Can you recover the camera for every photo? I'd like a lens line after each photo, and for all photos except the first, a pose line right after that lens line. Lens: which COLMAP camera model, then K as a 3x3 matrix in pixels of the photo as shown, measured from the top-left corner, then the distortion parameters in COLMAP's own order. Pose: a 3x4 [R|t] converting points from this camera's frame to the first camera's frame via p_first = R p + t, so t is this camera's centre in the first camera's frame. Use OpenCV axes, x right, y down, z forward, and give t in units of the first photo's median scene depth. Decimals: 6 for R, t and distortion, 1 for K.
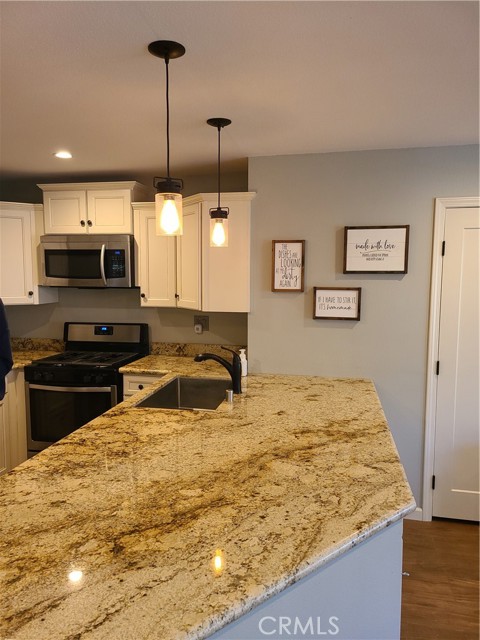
lens RADIAL K [[482.4, 0, 230.8], [0, 482.4, 320.9], [0, 0, 1]] dist [0.041742, -0.006031]
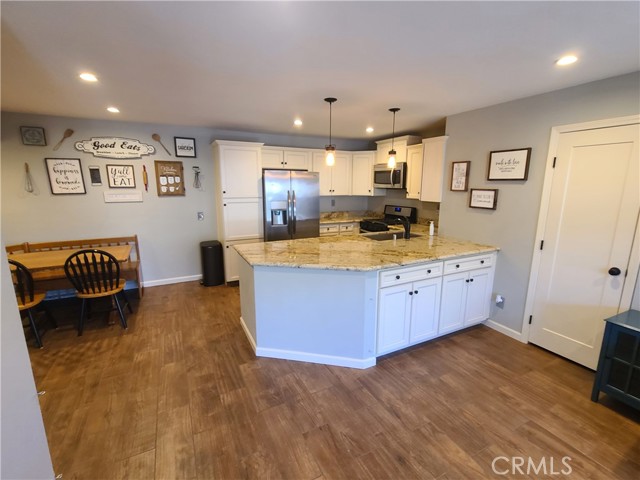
lens RADIAL K [[295.2, 0, 322.5], [0, 295.2, 240.6], [0, 0, 1]] dist [0.000360, 0.000153]
pose [[0.635166, 0.147513, -0.758158, 0.653327], [-0.080672, 0.988894, 0.124822, 0.024117], [0.768151, -0.018120, 0.640012, -0.081368]]
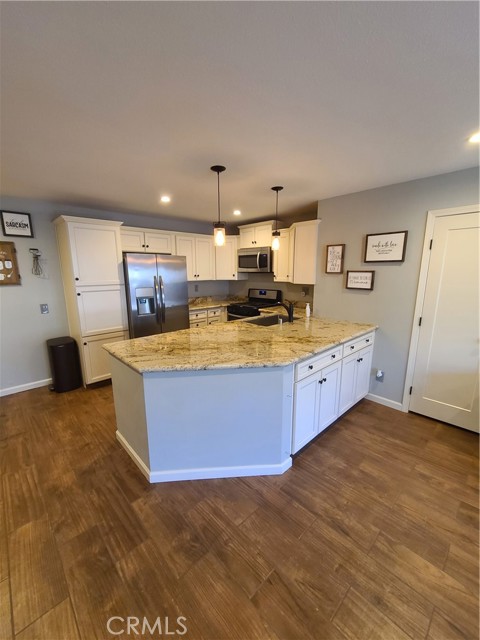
lens RADIAL K [[262.3, 0, 236.1], [0, 262.3, 323.1], [0, 0, 1]] dist [0.000438, 0.000216]
pose [[0.821254, 0.105741, -0.560679, 0.395638], [-0.049138, 0.992134, 0.115136, 0.031136], [0.568443, -0.067006, 0.819989, -0.046363]]
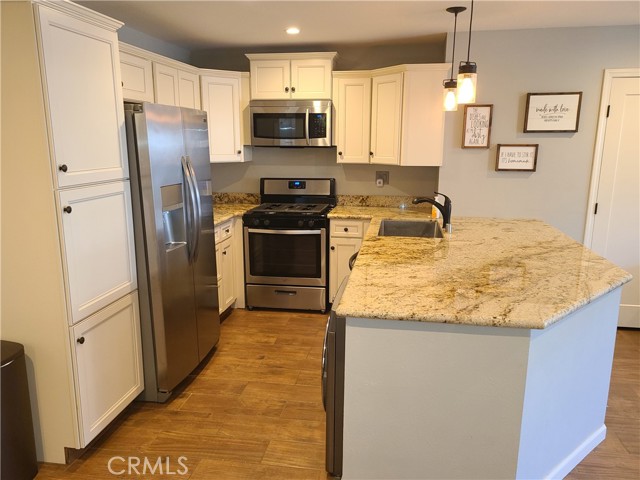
lens RADIAL K [[508.4, 0, 317.5], [0, 508.4, 248.4], [0, 0, 1]] dist [0.048895, -0.007392]
pose [[0.998955, -0.010974, 0.044369, -0.342211], [0.005833, 0.993420, 0.114375, 0.040379], [-0.045332, -0.113997, 0.992446, -0.293275]]
